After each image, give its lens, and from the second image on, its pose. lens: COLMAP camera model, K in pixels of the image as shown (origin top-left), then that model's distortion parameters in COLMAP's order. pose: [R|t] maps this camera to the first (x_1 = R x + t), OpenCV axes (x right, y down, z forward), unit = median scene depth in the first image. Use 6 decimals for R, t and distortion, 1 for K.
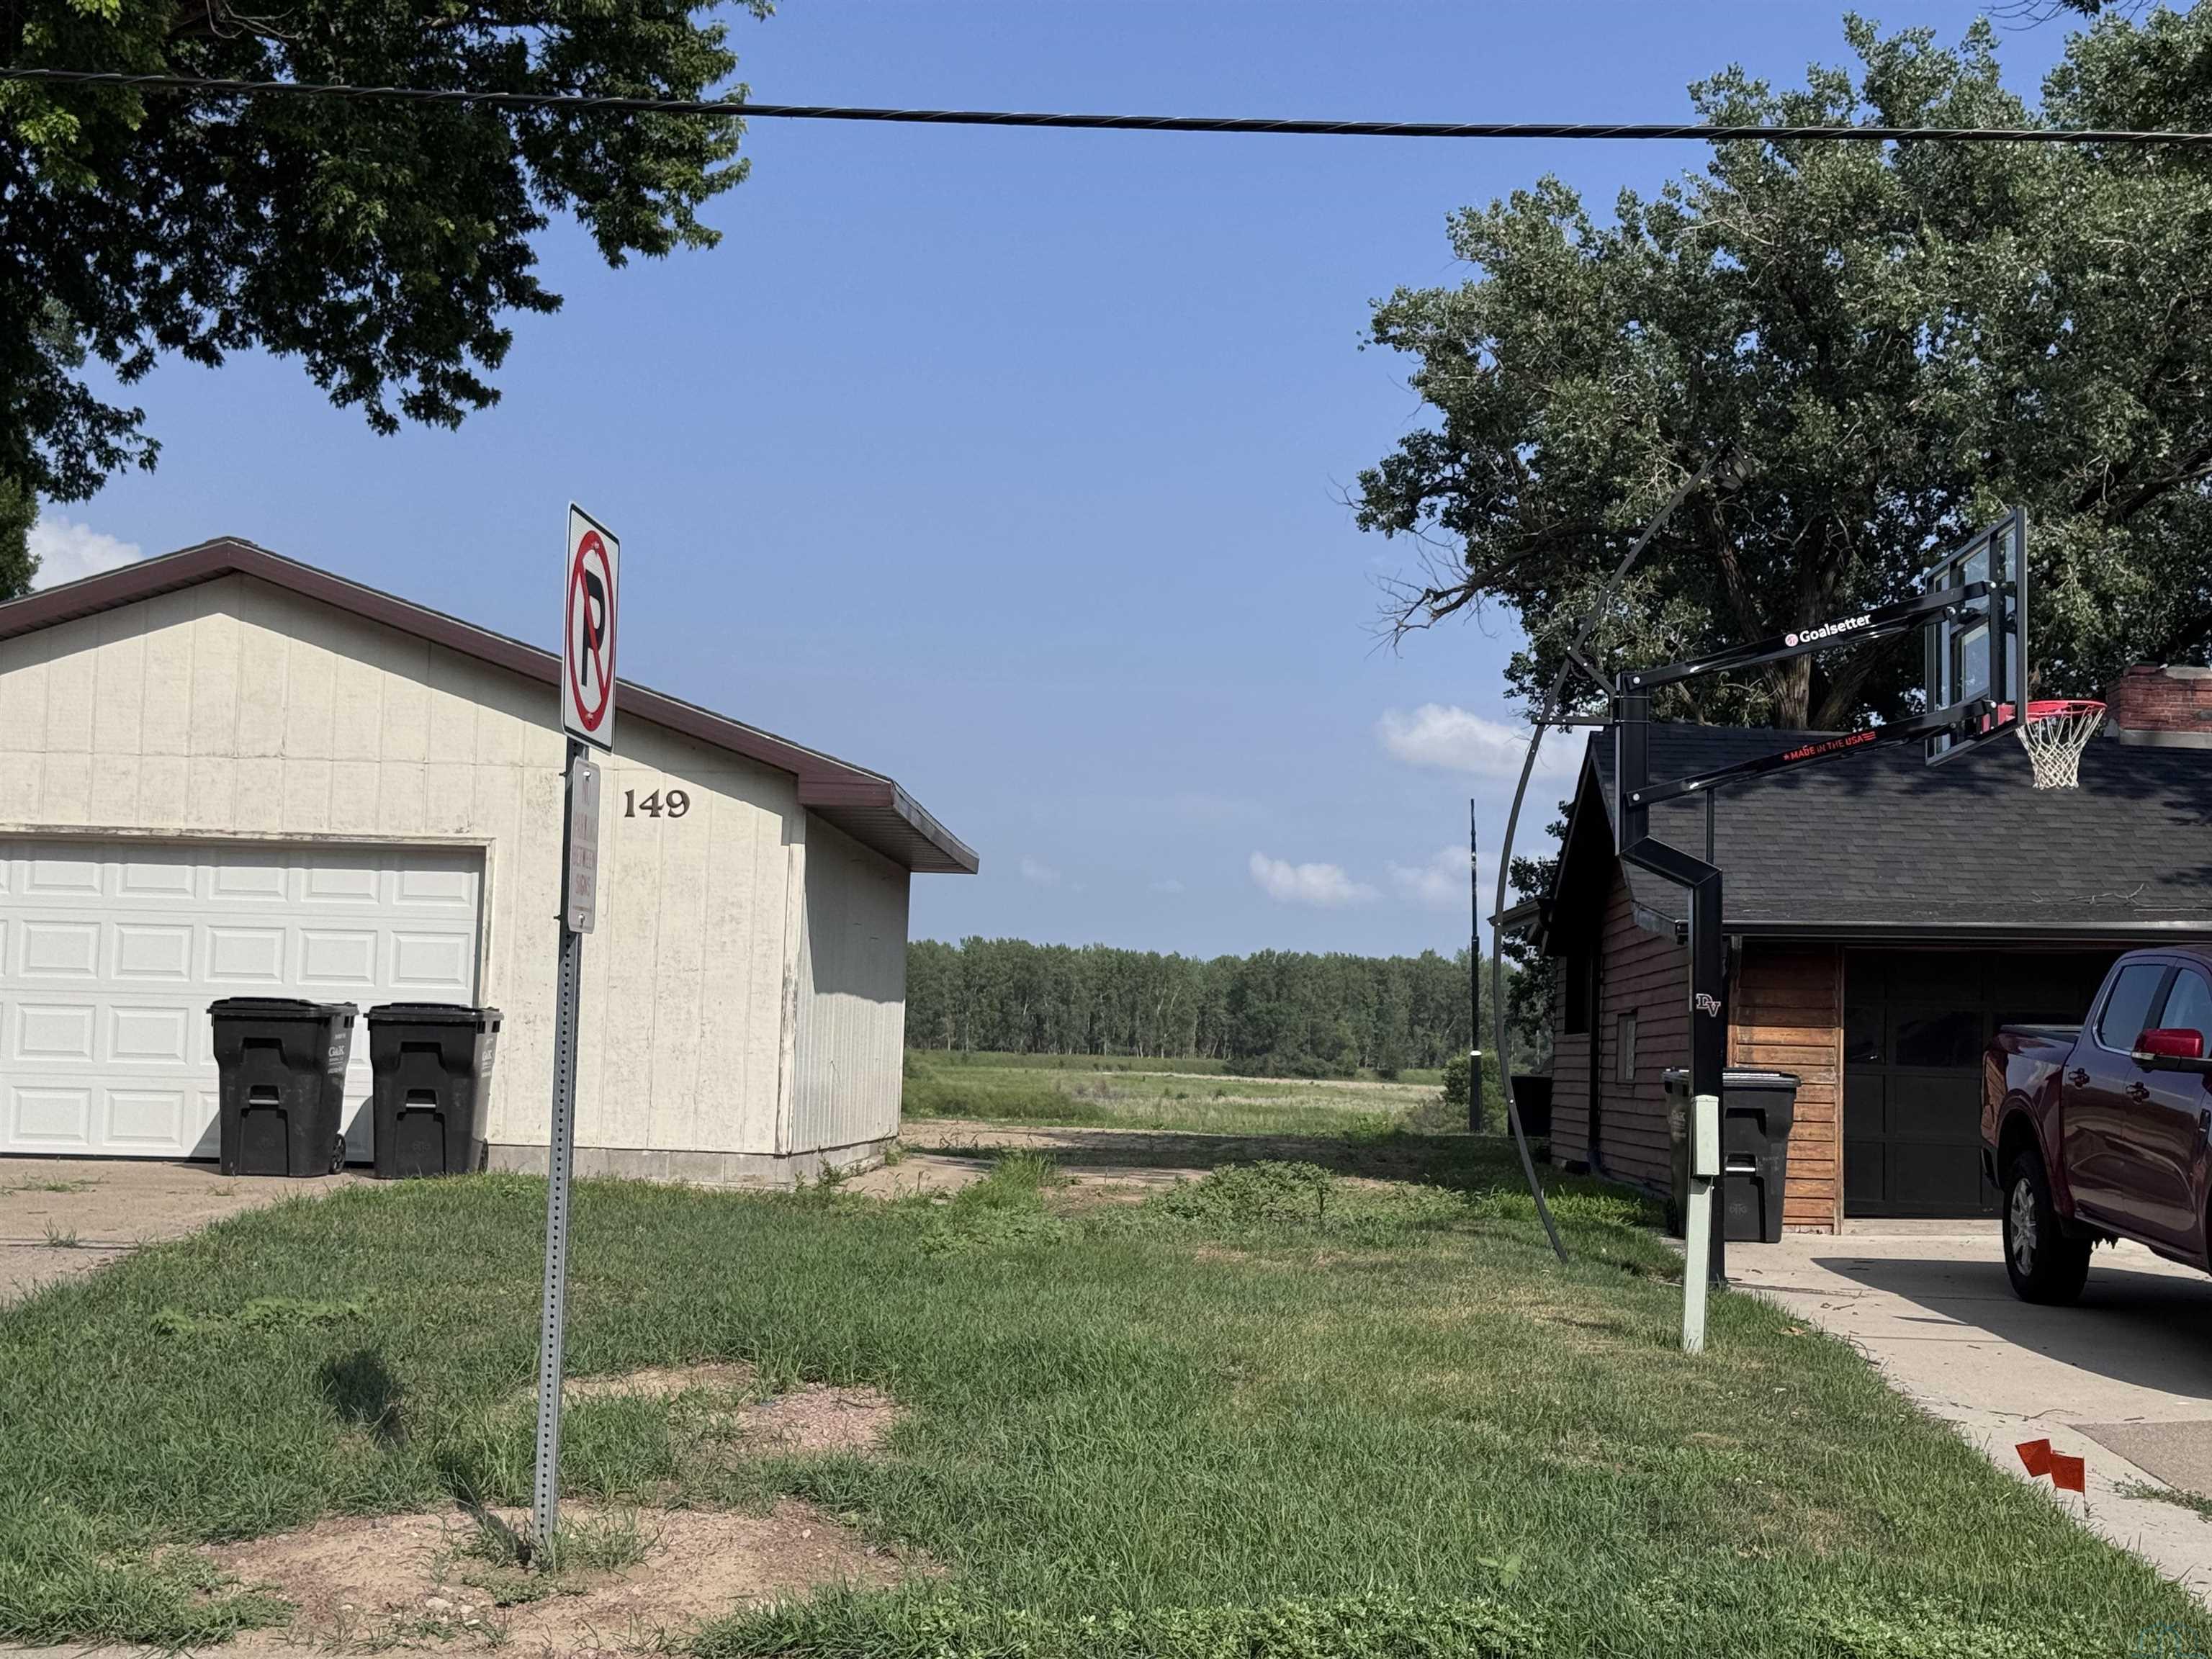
lens RADIAL K [[3080.1, 0, 1106.0], [0, 3080.1, 829.5], [0, 0, 1]] dist [0.130968, 0.013065]
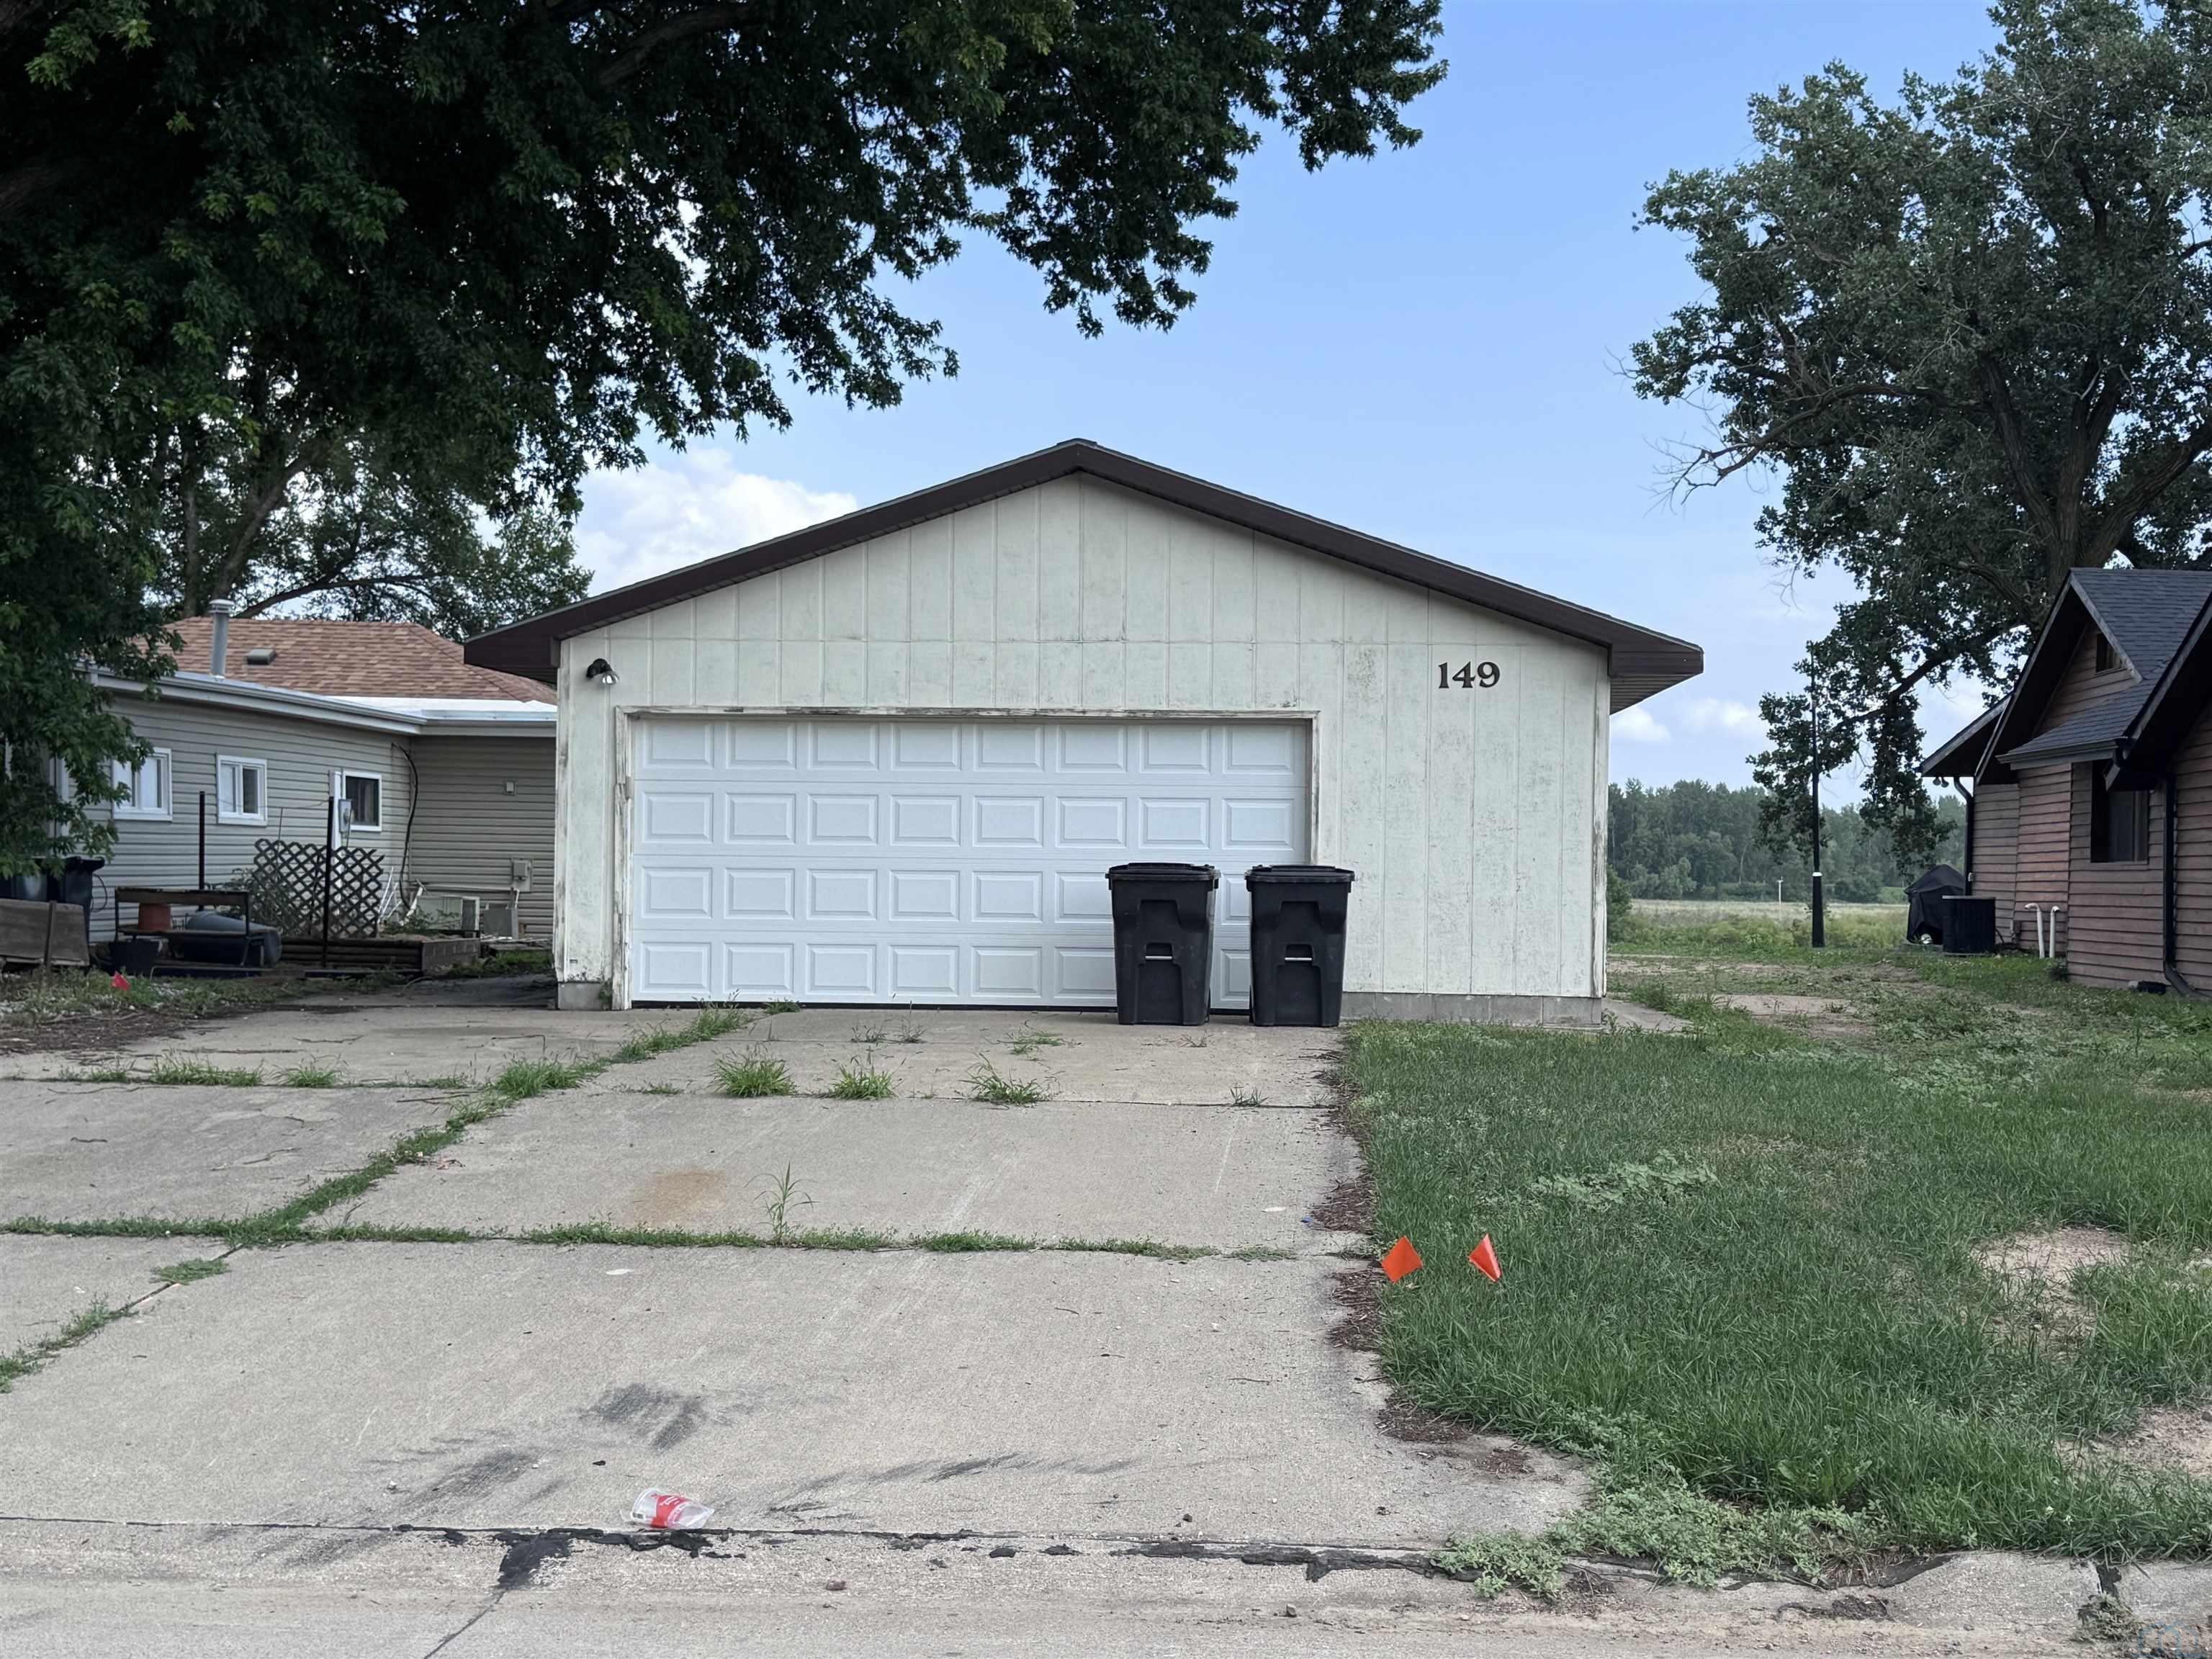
lens RADIAL K [[2696.4, 0, 1106.0], [0, 2696.4, 829.5], [0, 0, 1]] dist [0.269147, -0.765232]
pose [[0.998903, -0.020770, -0.041960, -0.081913], [0.023130, 0.998131, 0.056560, -0.003859], [0.040707, -0.057468, 0.997517, 0.018209]]
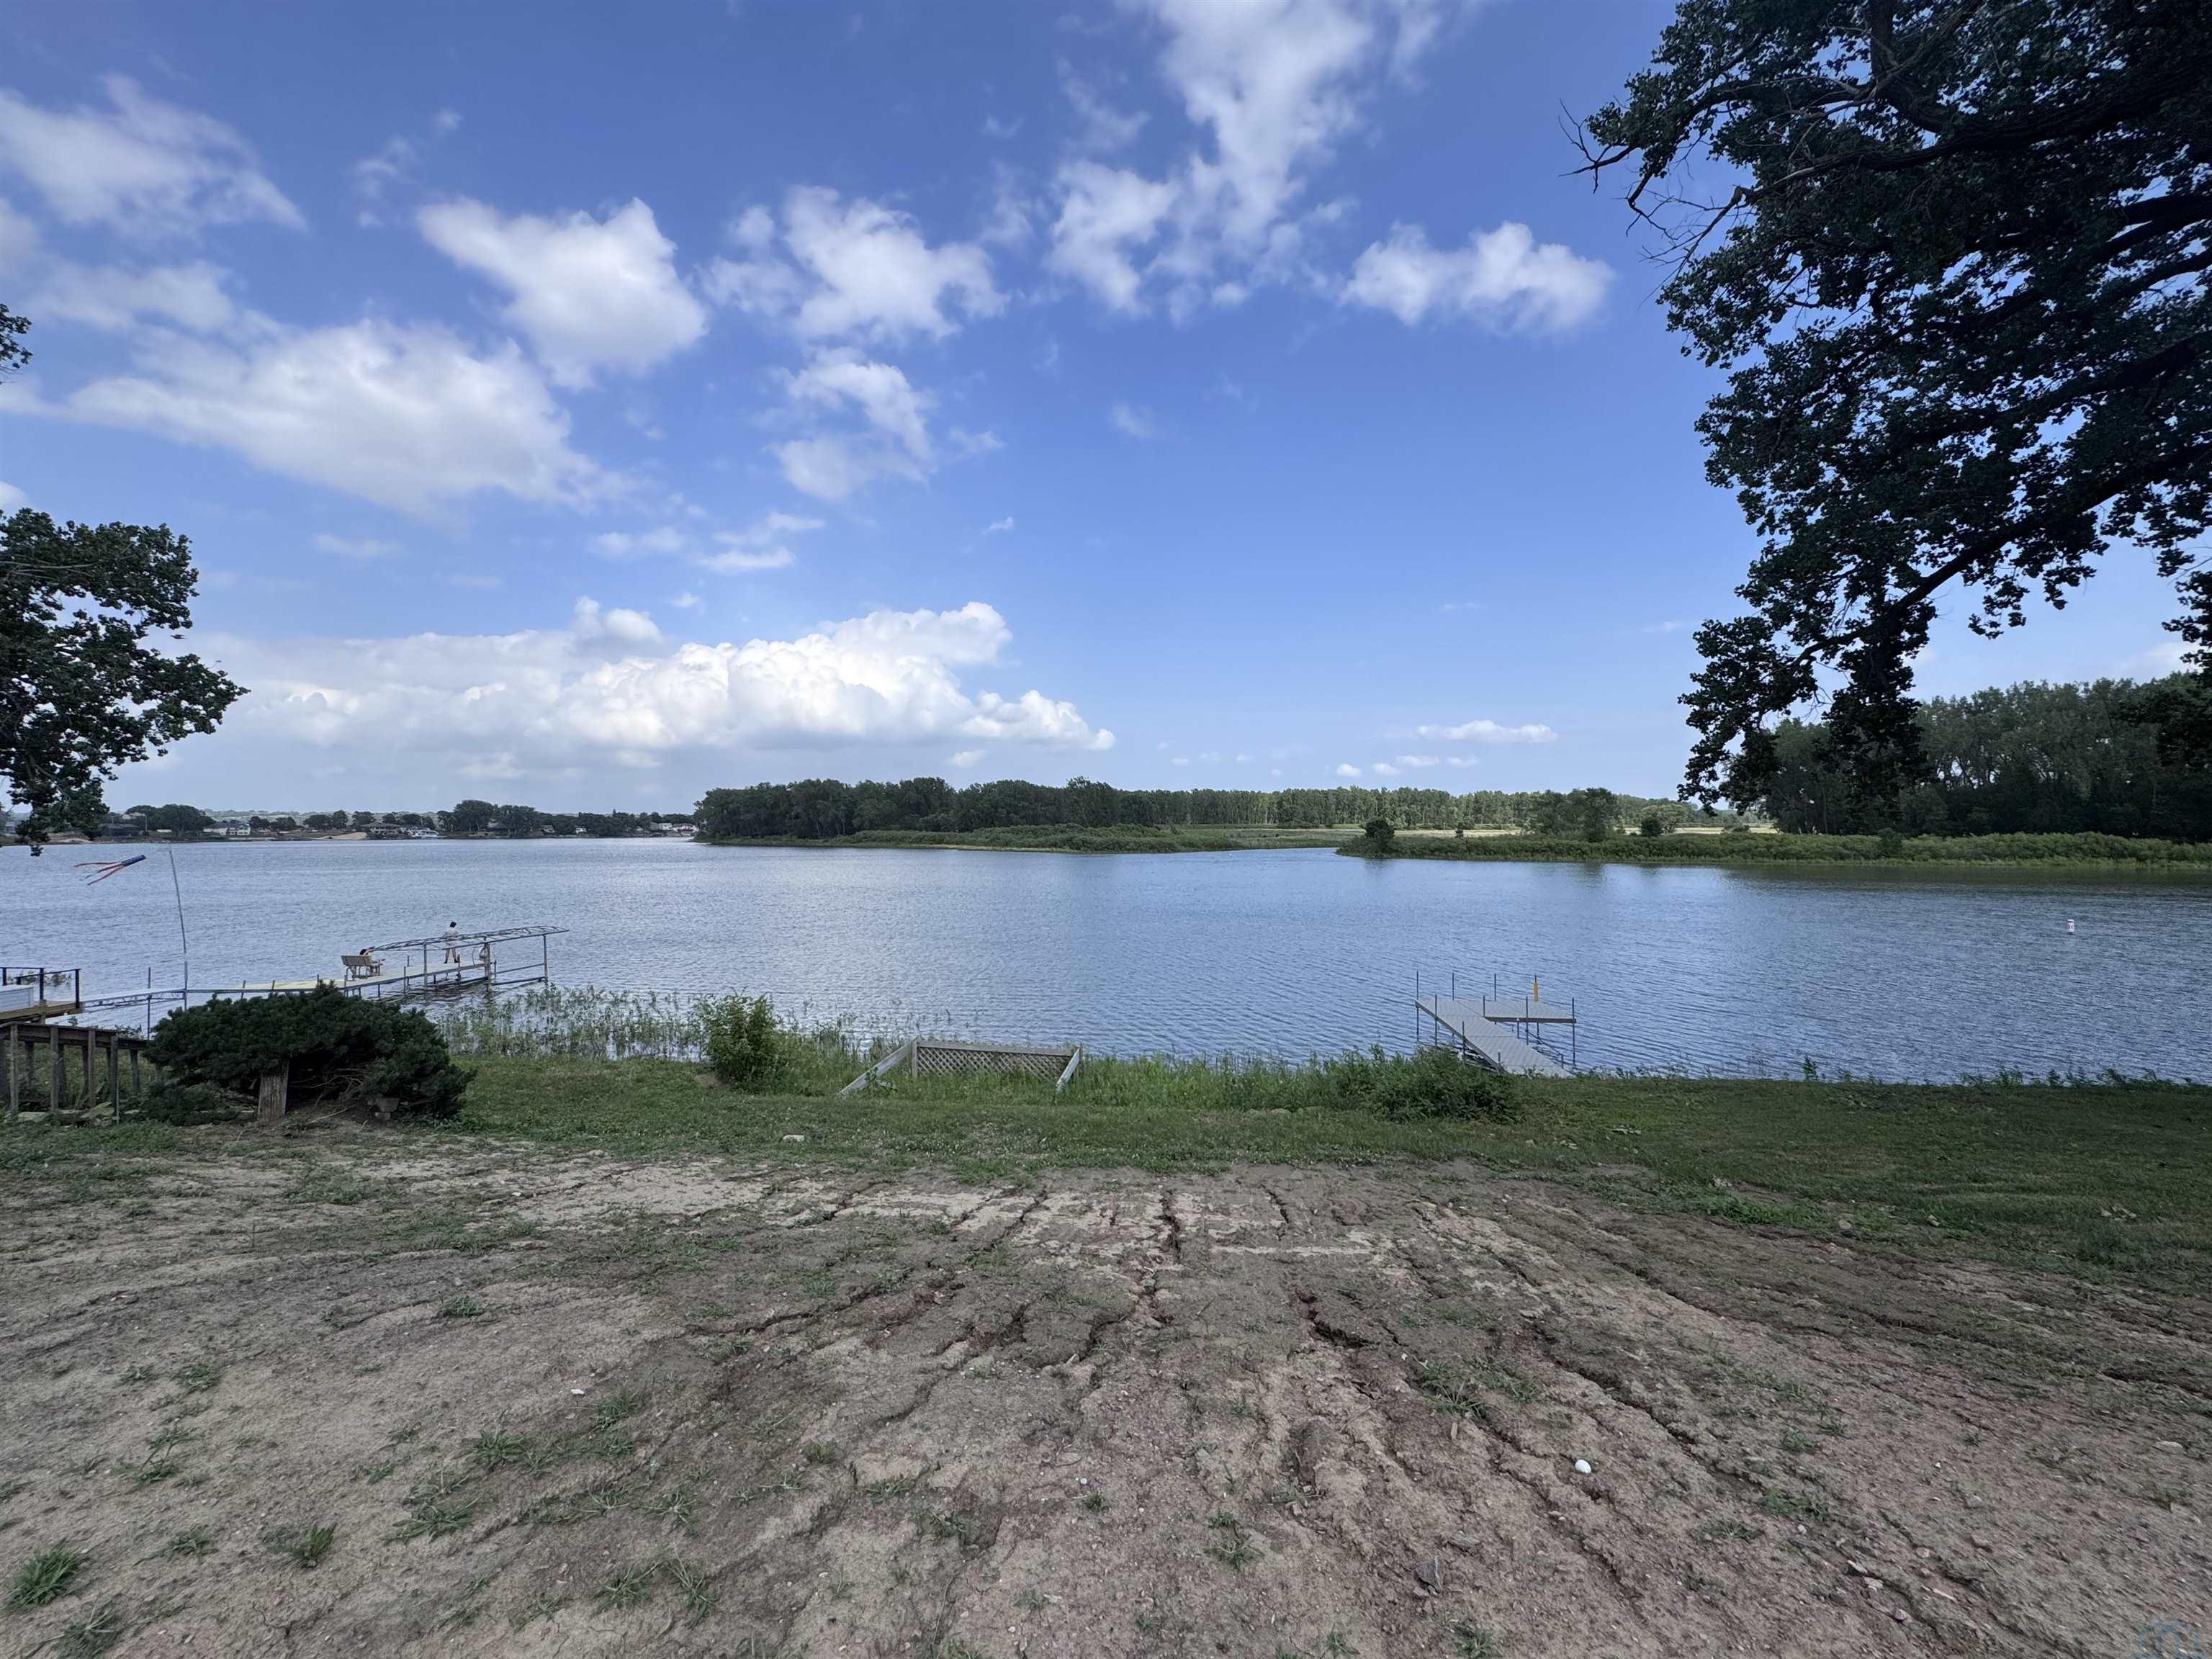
lens RADIAL K [[914.1, 0, 1094.3], [0, 914.1, 824.1], [0, 0, 1]] dist [0.001491, 0.000260]
pose [[0.987098, -0.040457, -0.154923, -0.018918], [0.051312, 0.996452, 0.066719, 0.056299], [0.151674, -0.073808, 0.985671, 0.893822]]
